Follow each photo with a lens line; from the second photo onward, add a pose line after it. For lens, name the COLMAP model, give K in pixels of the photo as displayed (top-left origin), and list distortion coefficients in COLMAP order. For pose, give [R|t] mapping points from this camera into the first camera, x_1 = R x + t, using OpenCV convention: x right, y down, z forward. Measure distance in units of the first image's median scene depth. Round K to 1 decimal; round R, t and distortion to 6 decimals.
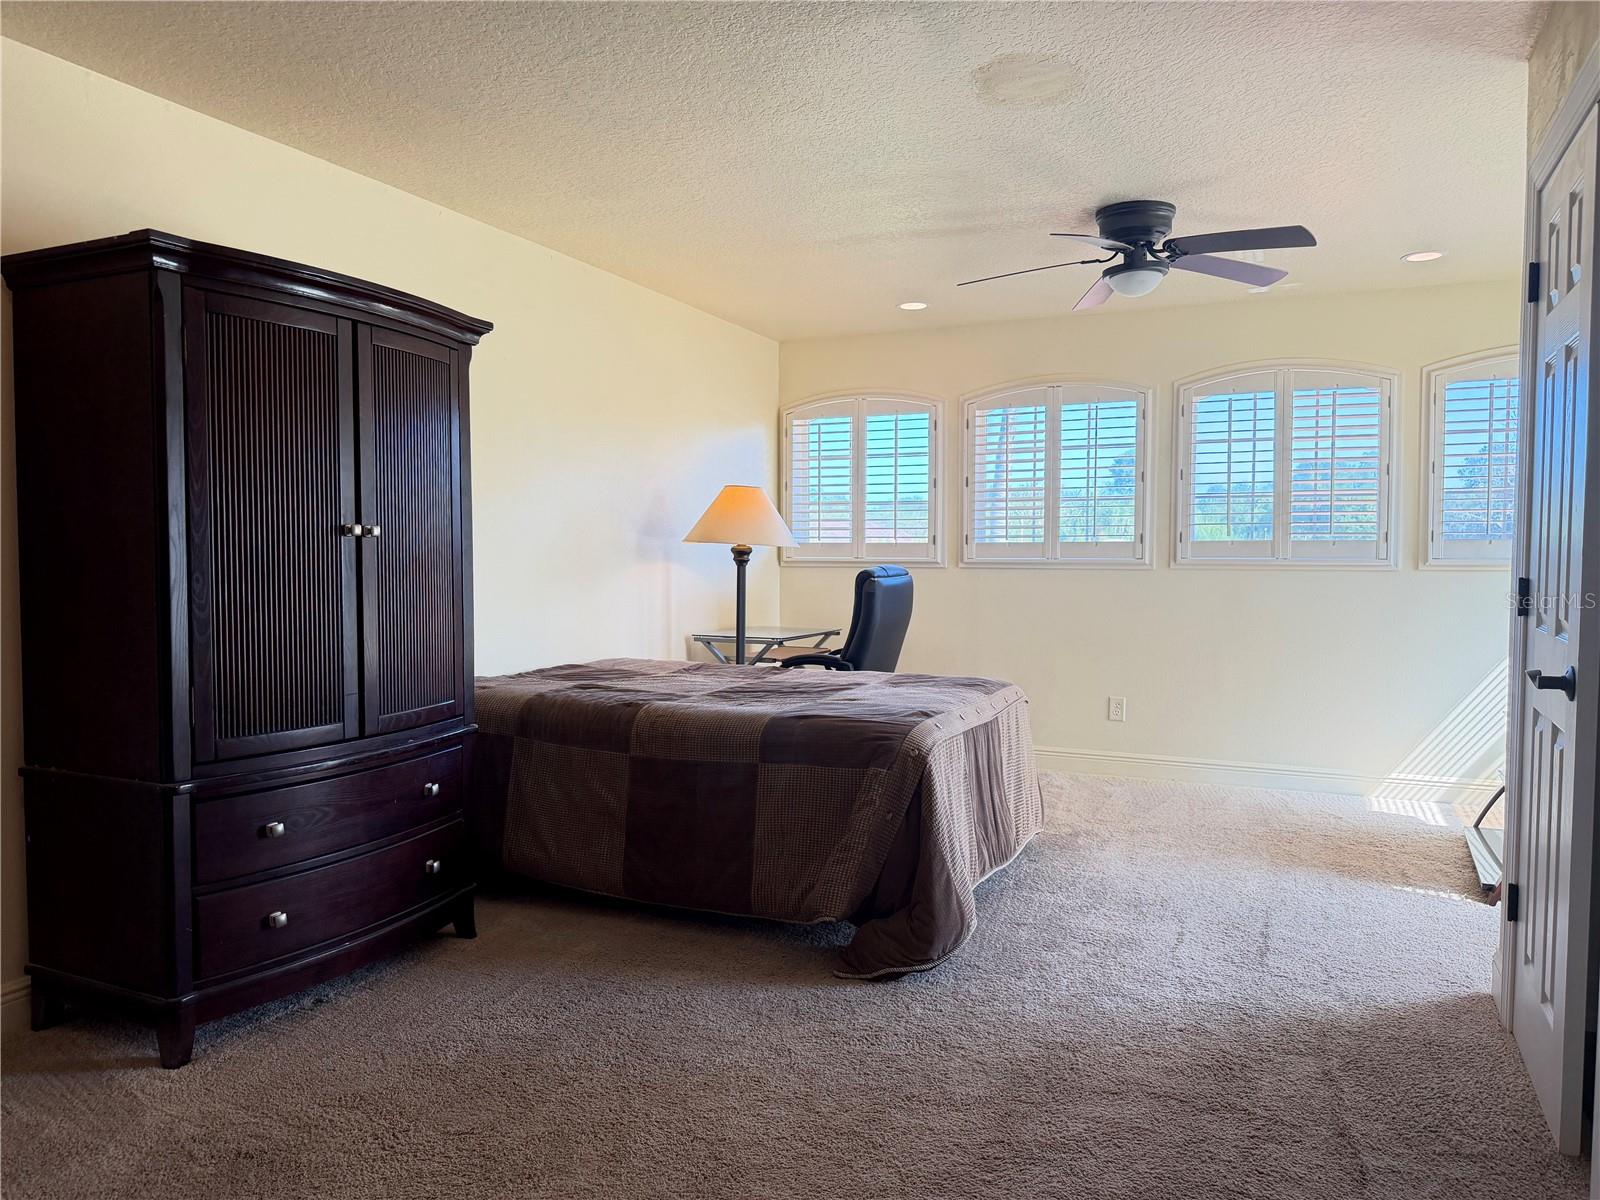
lens RADIAL K [[1125.0, 0, 791.1], [0, 1125.0, 594.0], [0, 0, 1]] dist [0.046680, -0.002679]
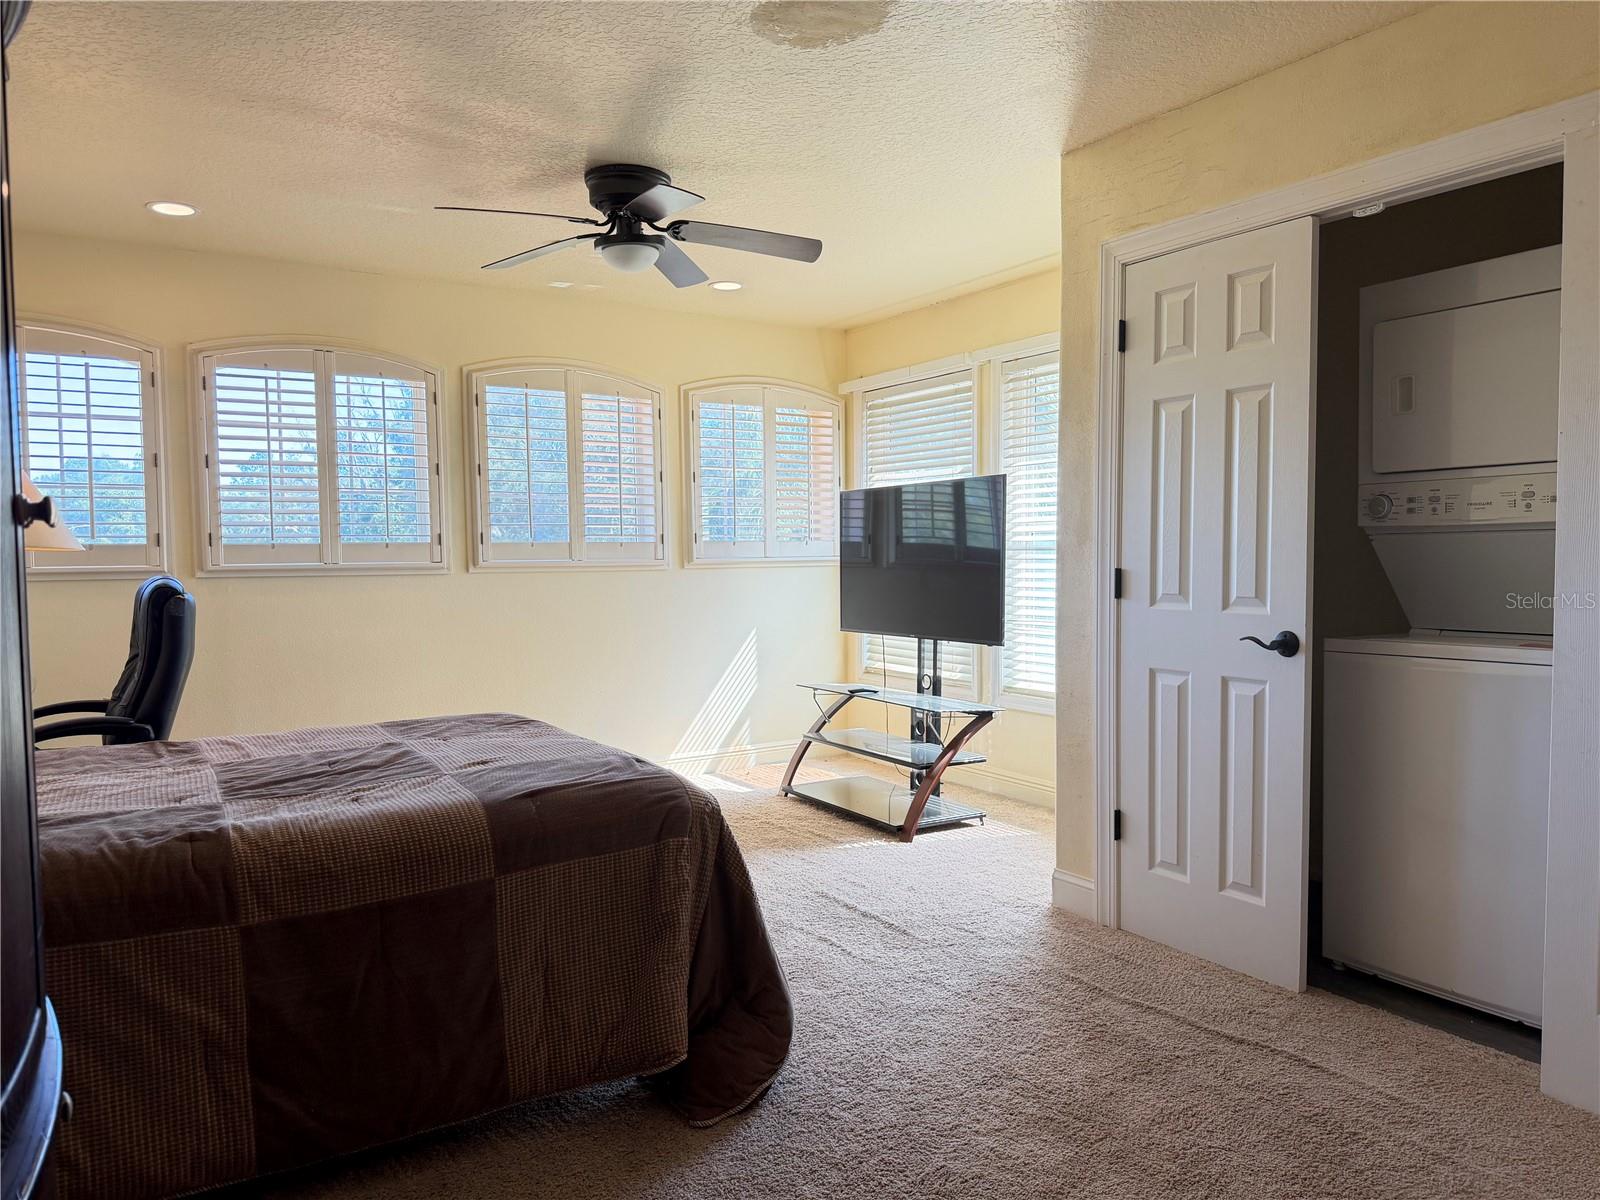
lens RADIAL K [[1125.0, 0, 796.9], [0, 1125.0, 608.3], [0, 0, 1]] dist [0.046680, -0.002679]
pose [[0.552322, -0.049114, 0.832183, -0.305392], [0.041526, 0.998645, 0.031378, -0.012330], [-0.832596, 0.017226, 0.553613, 0.307061]]
